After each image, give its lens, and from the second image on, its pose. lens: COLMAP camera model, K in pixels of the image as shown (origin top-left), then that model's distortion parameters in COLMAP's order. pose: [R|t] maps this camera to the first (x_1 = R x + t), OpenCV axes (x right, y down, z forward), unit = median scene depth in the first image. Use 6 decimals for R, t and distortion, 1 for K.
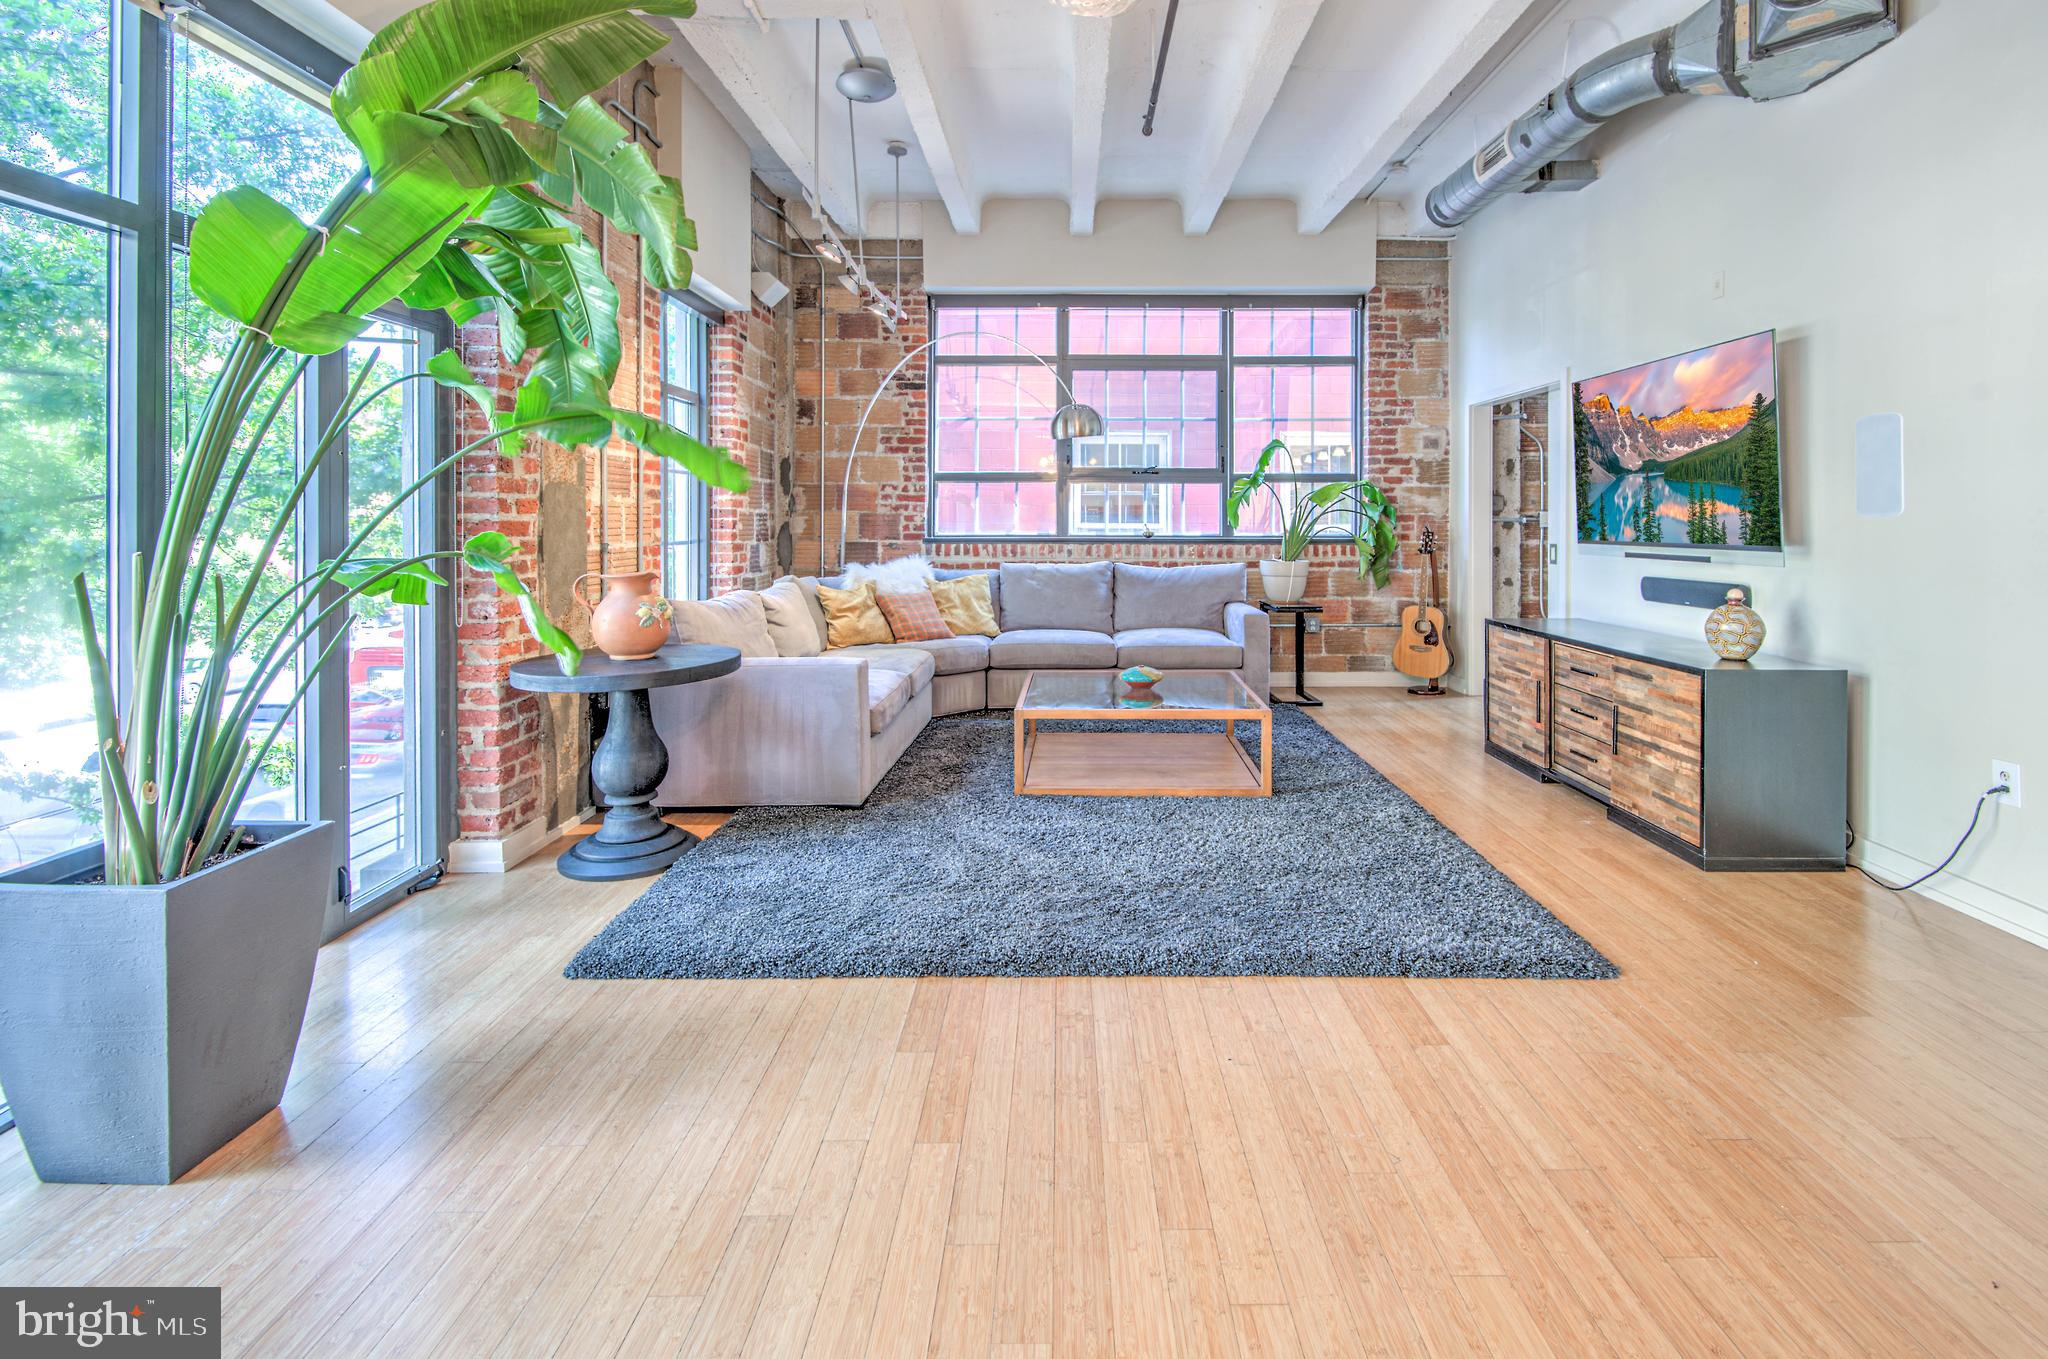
lens RADIAL K [[935.8, 0, 1026.1], [0, 935.8, 510.8], [0, 0, 1]] dist [-0.001354, 0.000012]
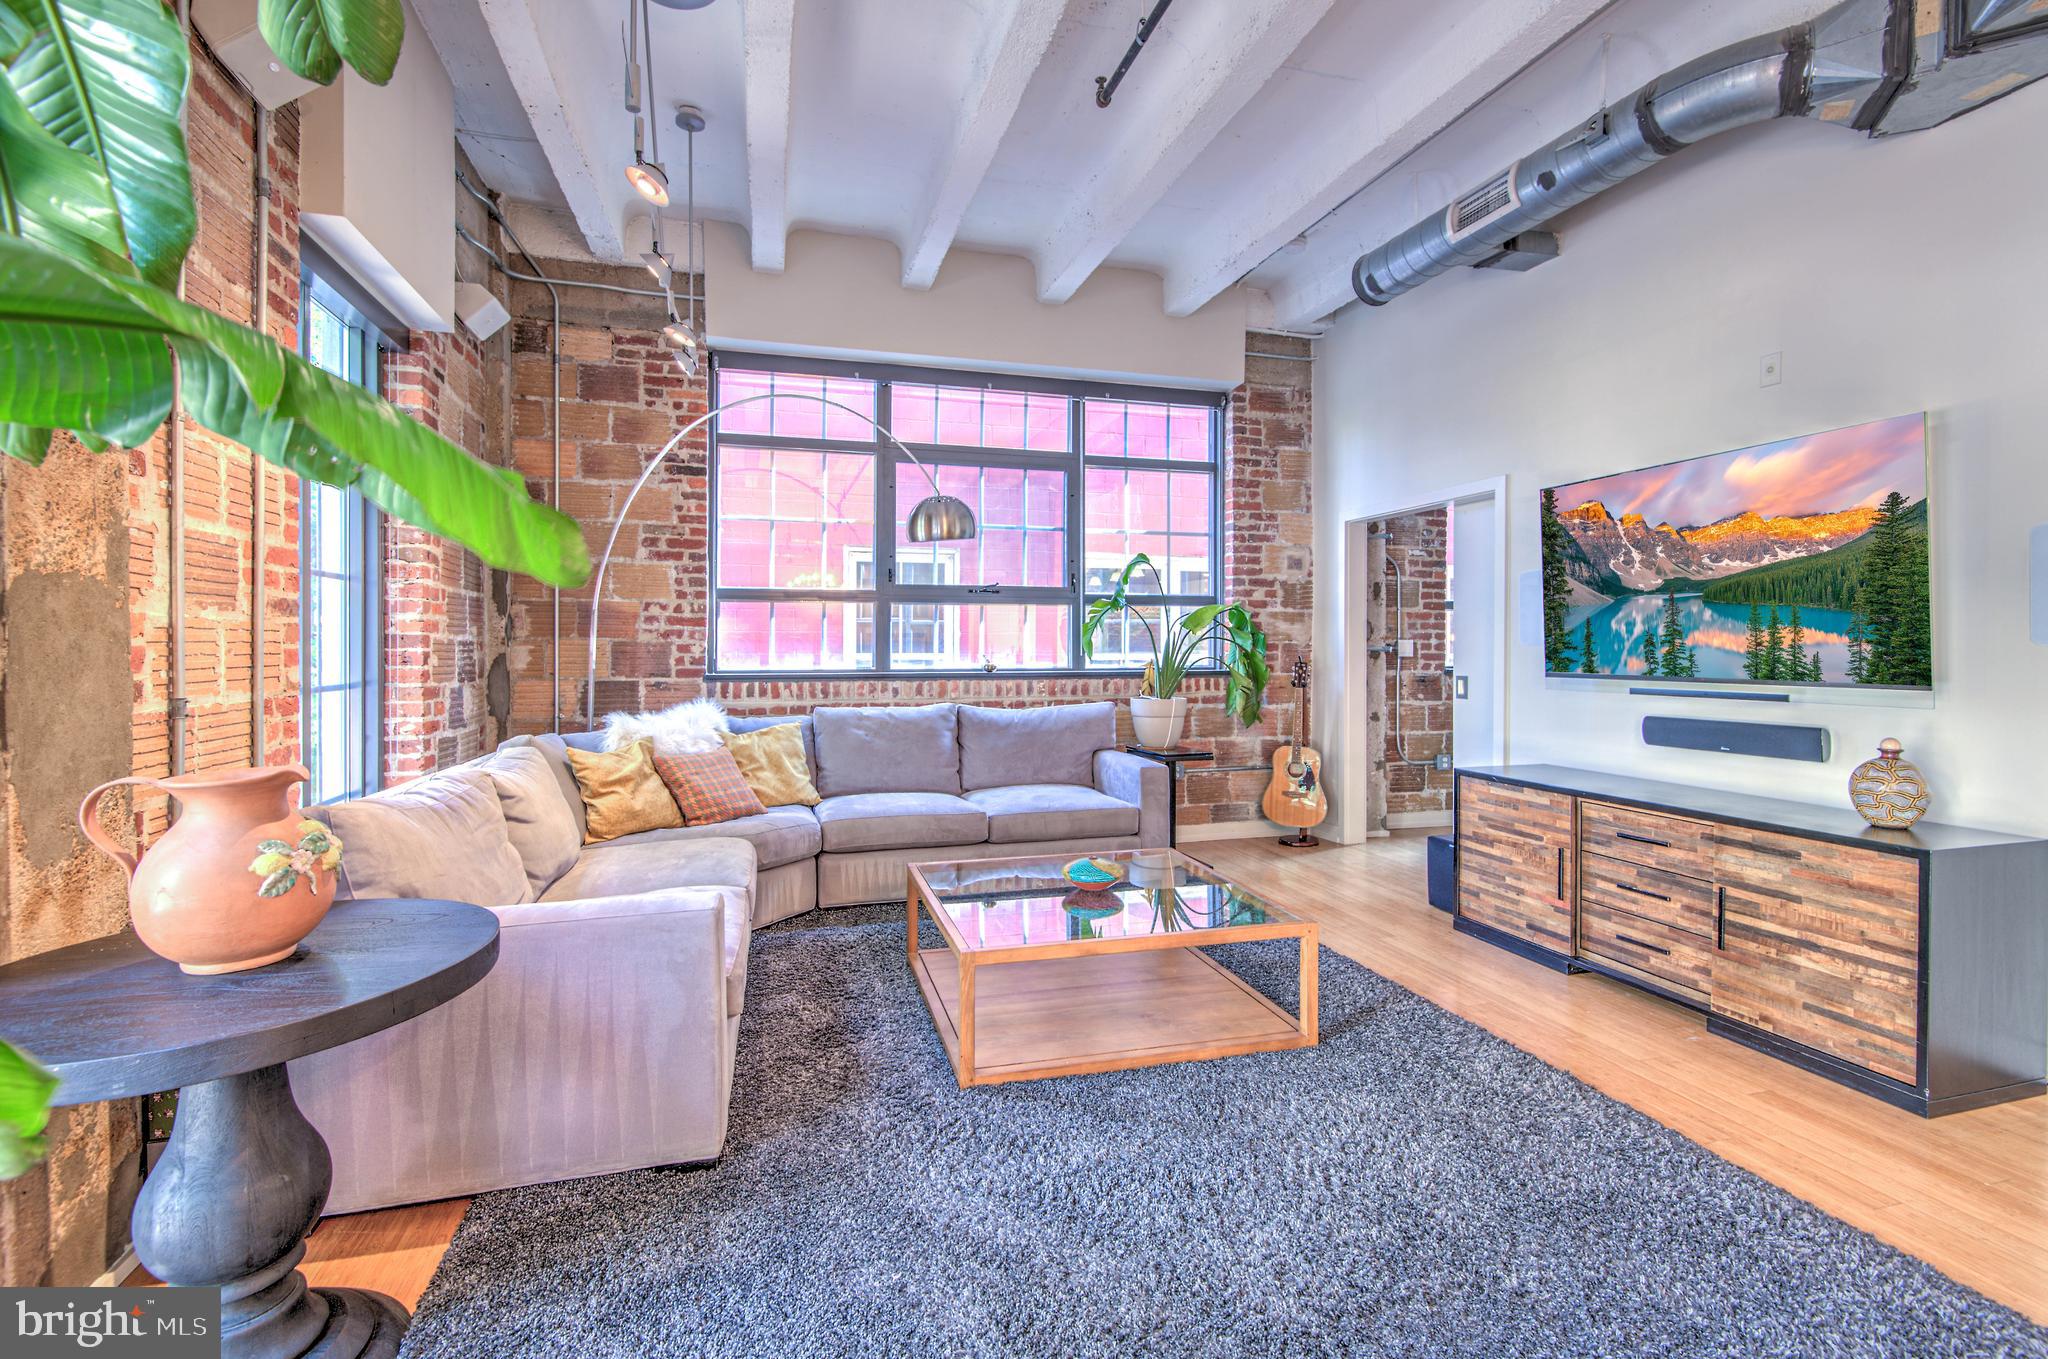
lens RADIAL K [[910.1, 0, 972.0], [0, 910.1, 642.9], [0, 0, 1]] dist [0.002646, -0.000307]
pose [[0.962142, 0.000236, 0.272549, -0.110868], [-0.001322, 0.999992, 0.003801, 0.000897], [-0.272545, -0.004017, 0.962135, 0.265281]]
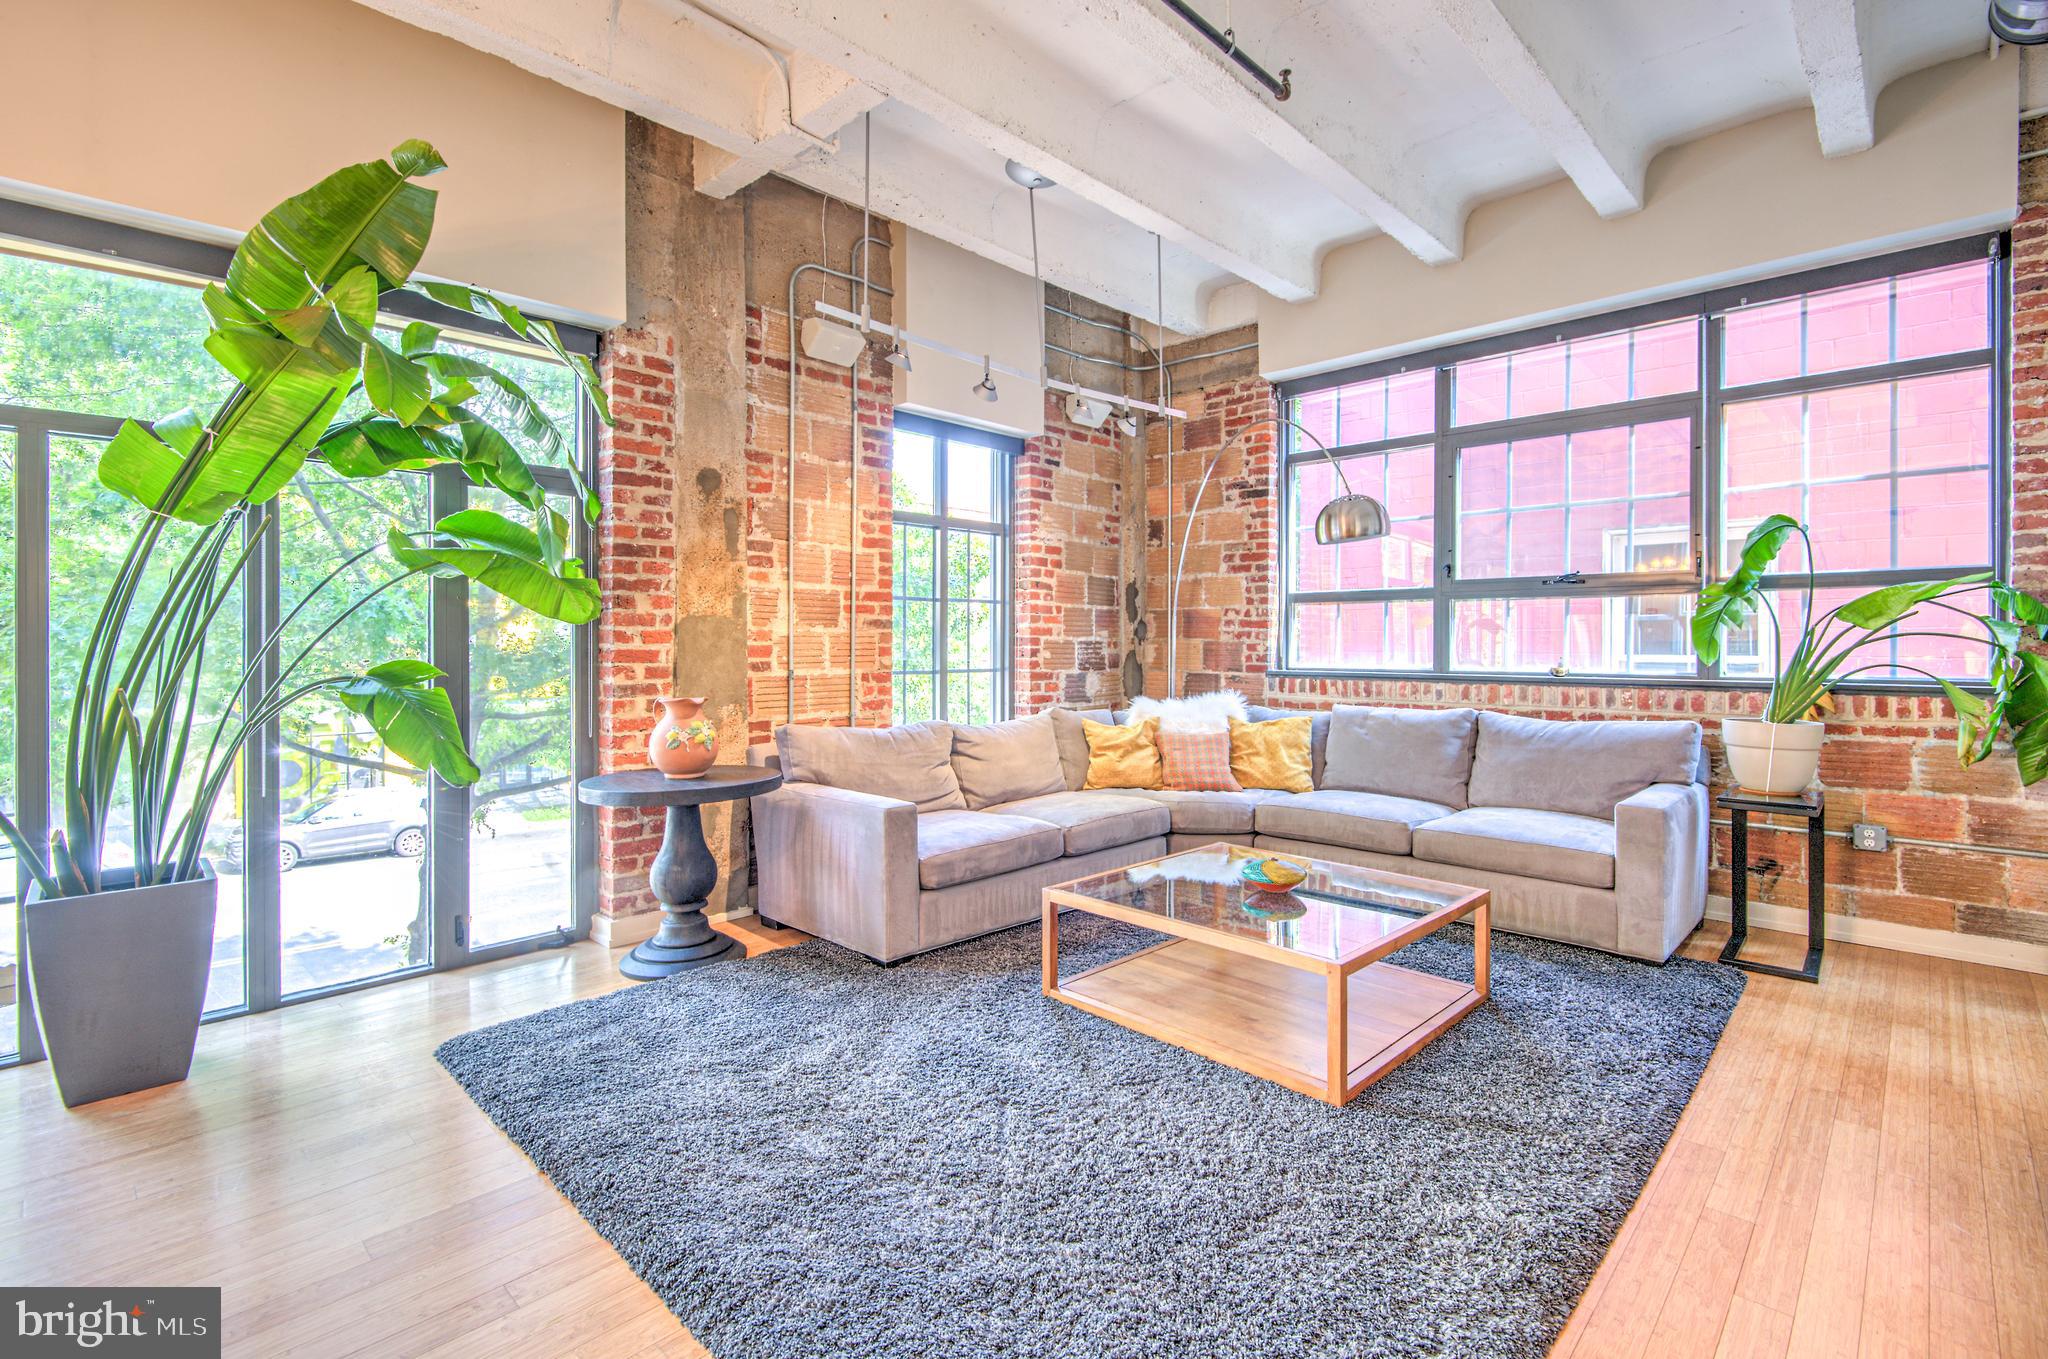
lens RADIAL K [[921.4, 0, 1064.3], [0, 921.4, 634.9], [0, 0, 1]] dist [0.000775, 0.000088]
pose [[0.743299, -0.005666, -0.668935, 0.342823], [0.004009, 0.999984, -0.004015, -0.000491], [0.668947, 0.000303, 0.743310, 0.277012]]
